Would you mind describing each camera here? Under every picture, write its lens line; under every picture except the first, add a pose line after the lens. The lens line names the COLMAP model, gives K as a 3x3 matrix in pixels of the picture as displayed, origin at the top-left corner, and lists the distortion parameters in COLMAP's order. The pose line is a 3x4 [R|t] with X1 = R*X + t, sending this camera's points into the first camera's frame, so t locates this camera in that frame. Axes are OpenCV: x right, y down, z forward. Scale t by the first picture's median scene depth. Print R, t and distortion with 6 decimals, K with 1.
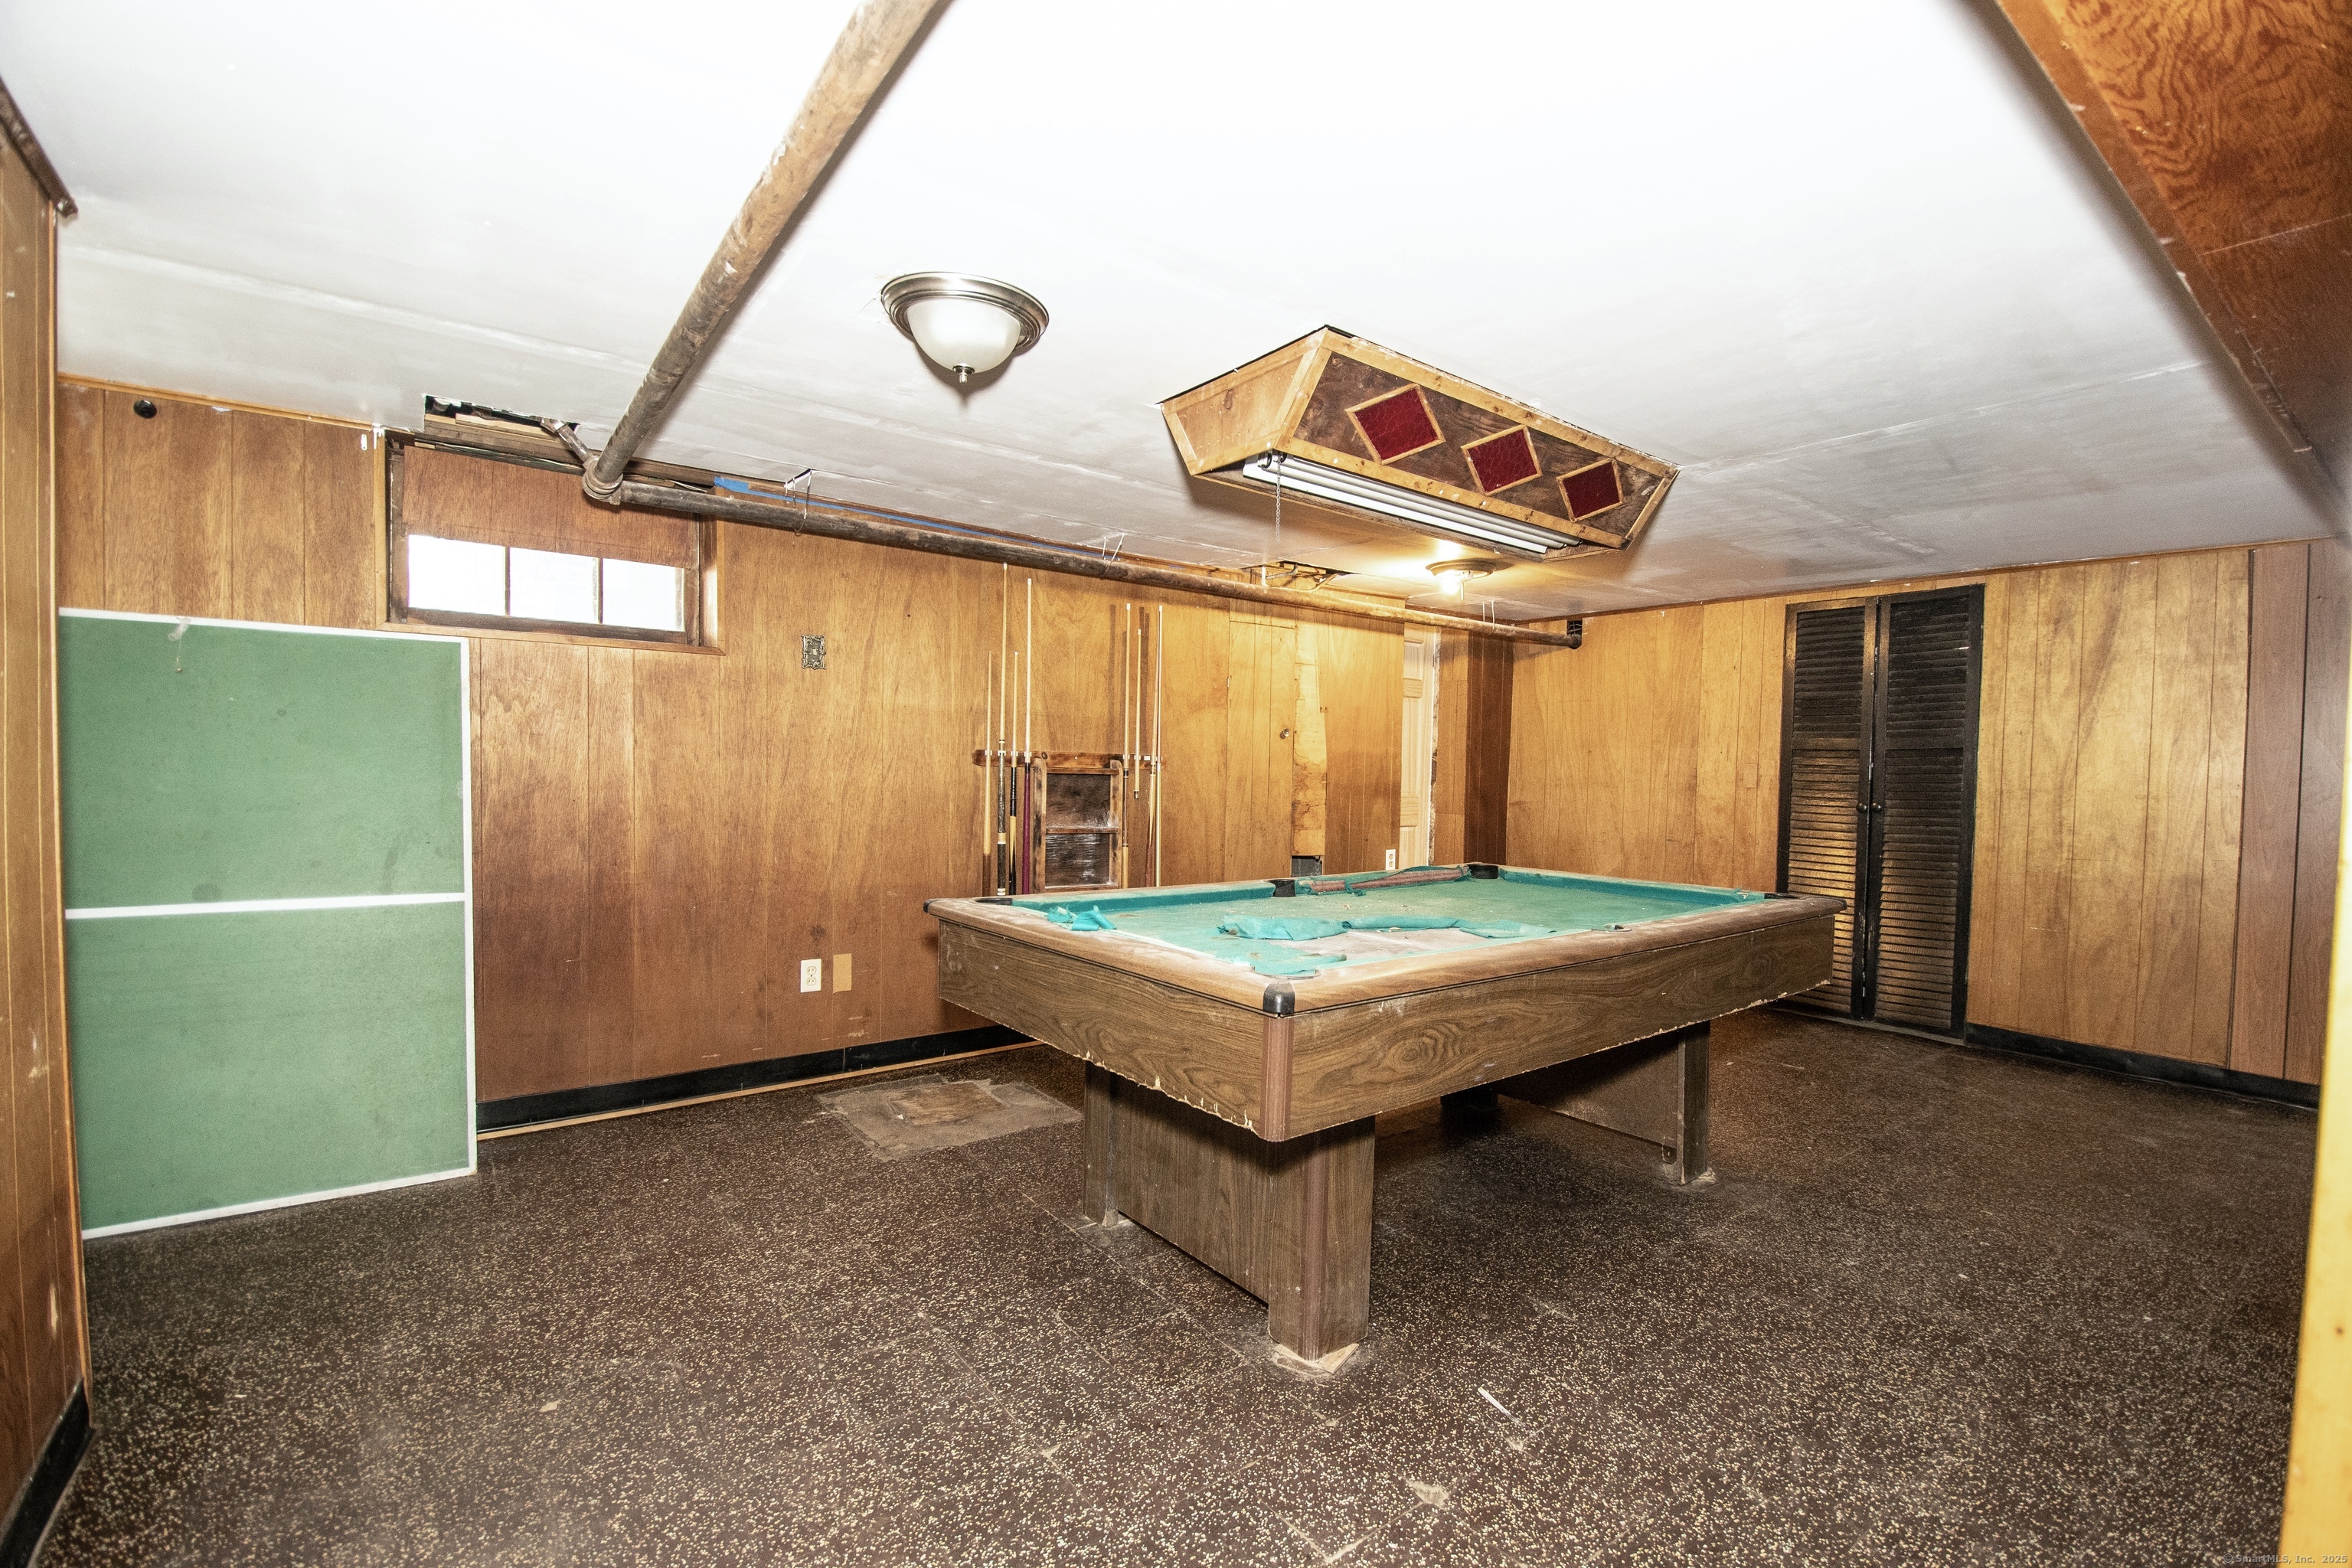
lens RADIAL K [[1036.1, 0, 1178.4], [0, 1036.1, 795.0], [0, 0, 1]] dist [-0.005420, -0.000472]
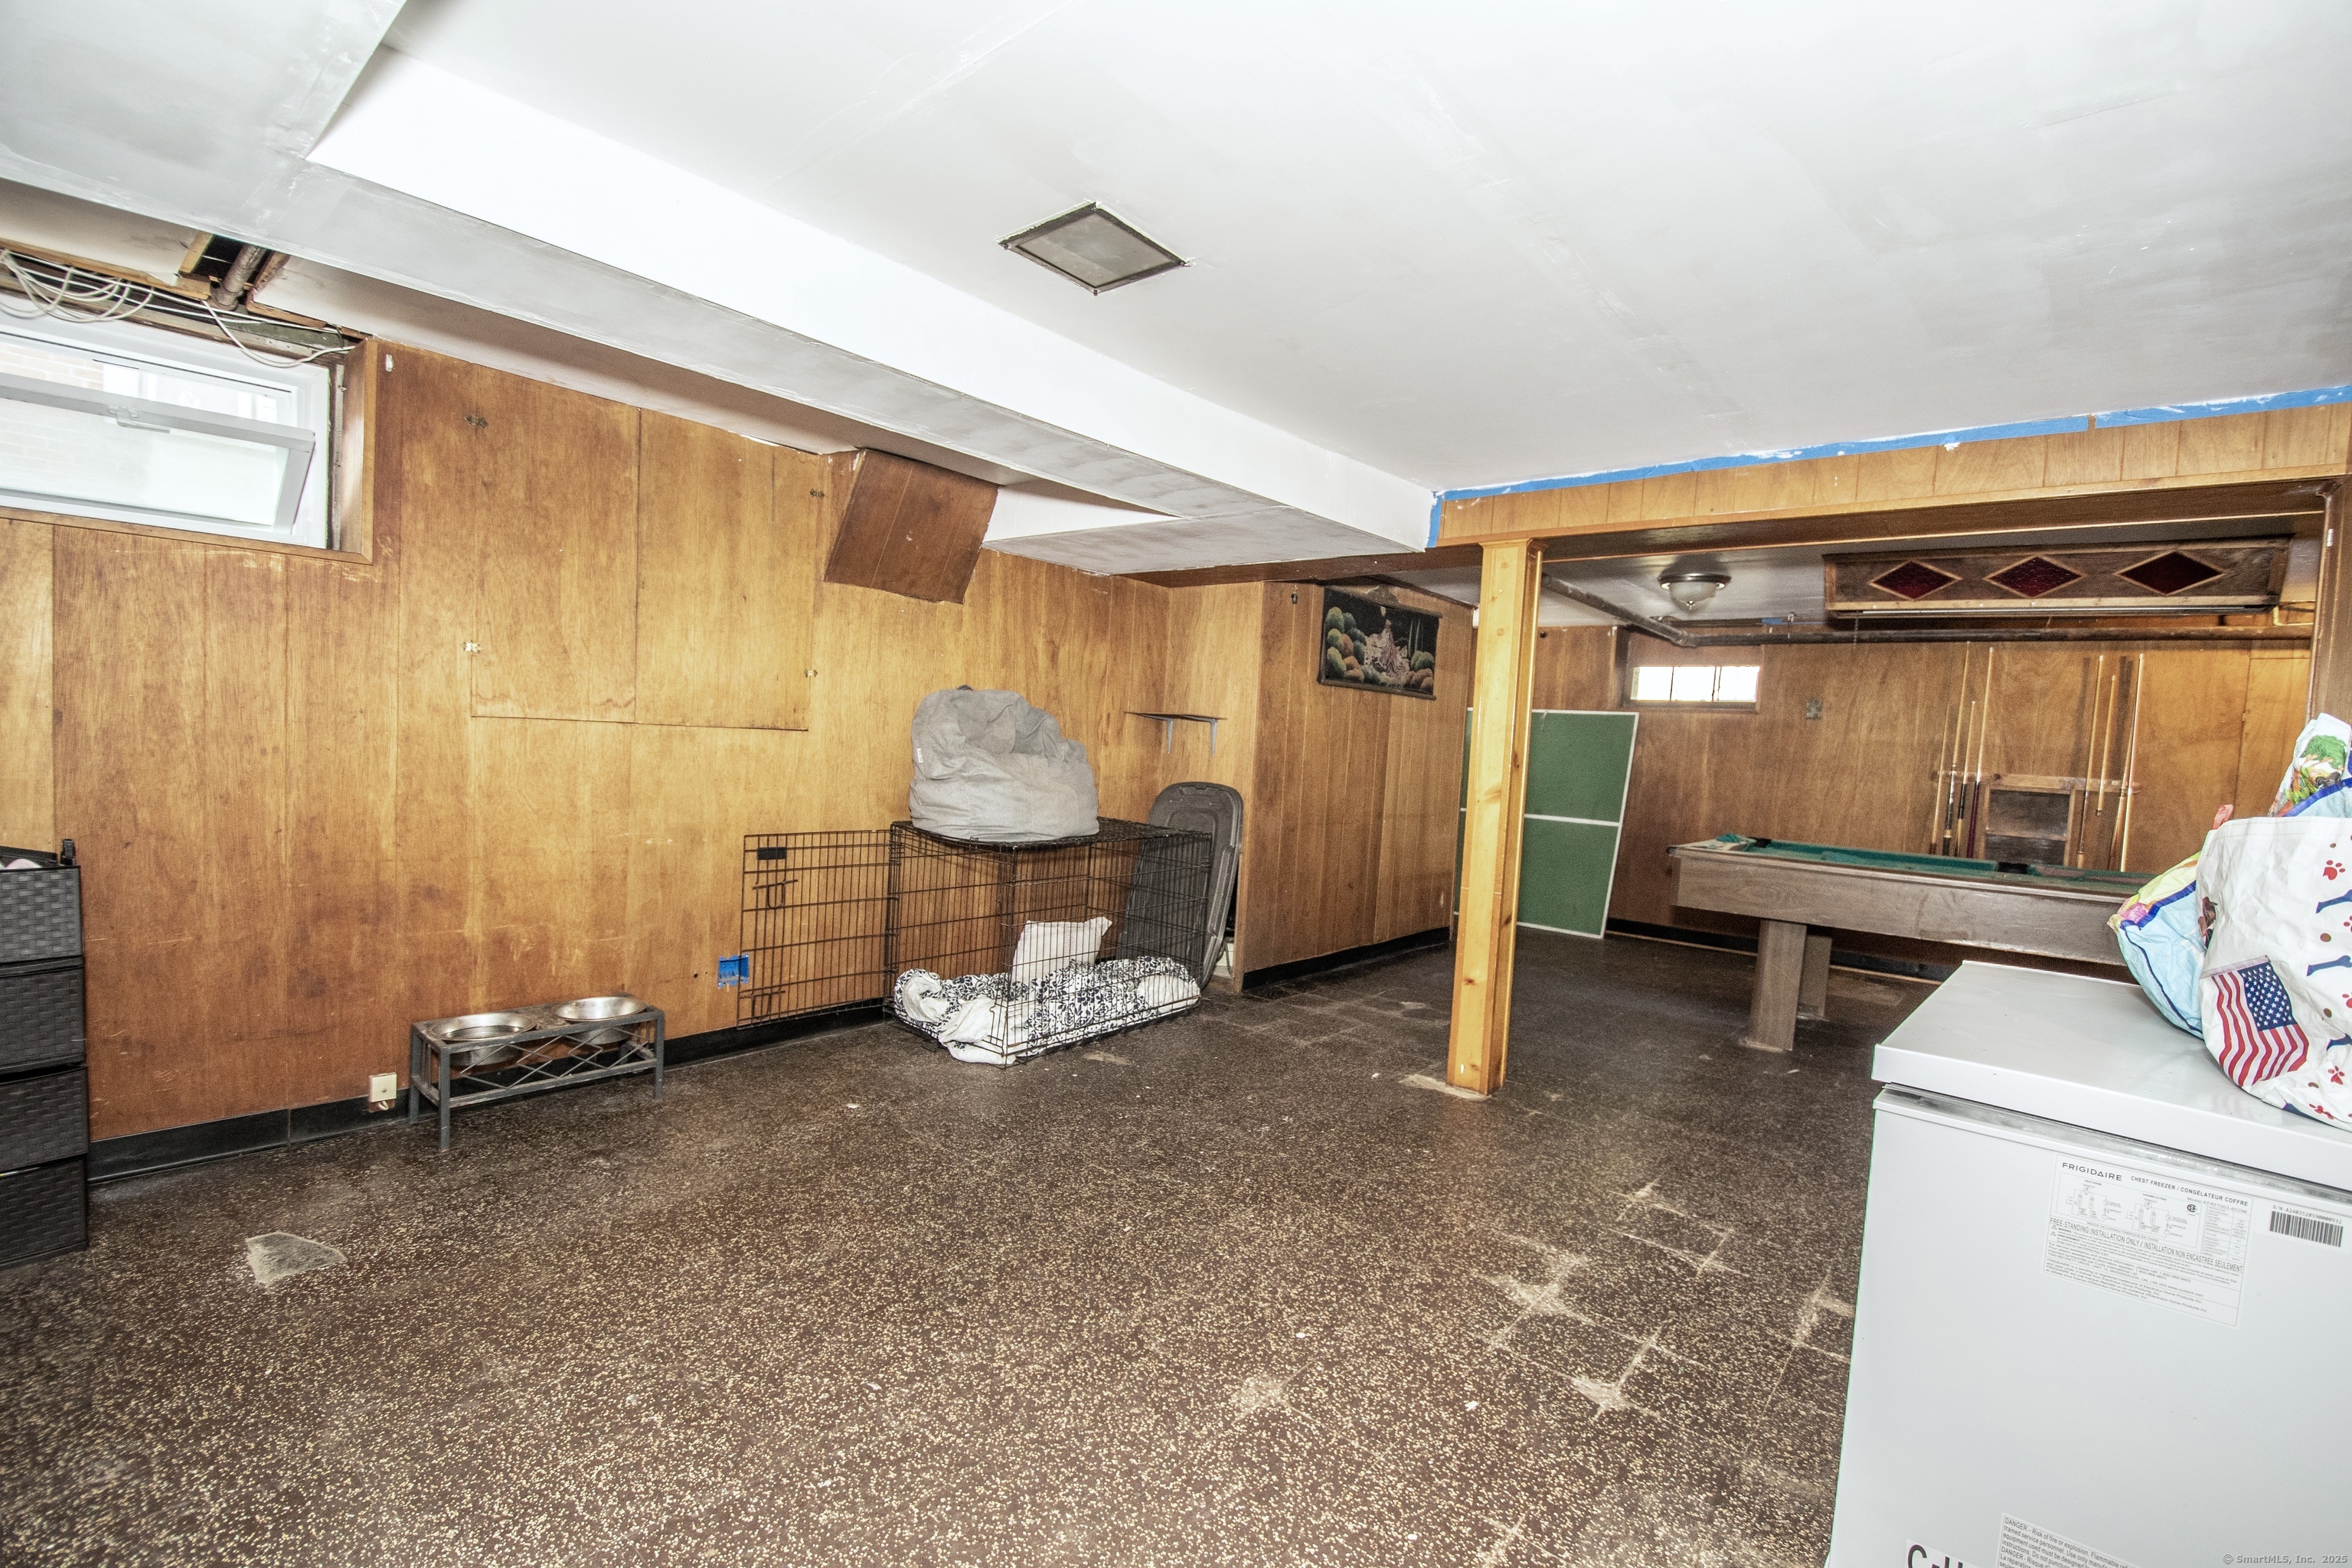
lens RADIAL K [[1036.1, 0, 1177.0], [0, 1036.1, 793.2], [0, 0, 1]] dist [-0.005420, -0.000472]
pose [[0.191197, 0.048517, -0.980352, 1.035998], [-0.070675, 0.996866, 0.035551, 0.011198], [0.979004, 0.062489, 0.194026, -0.316332]]
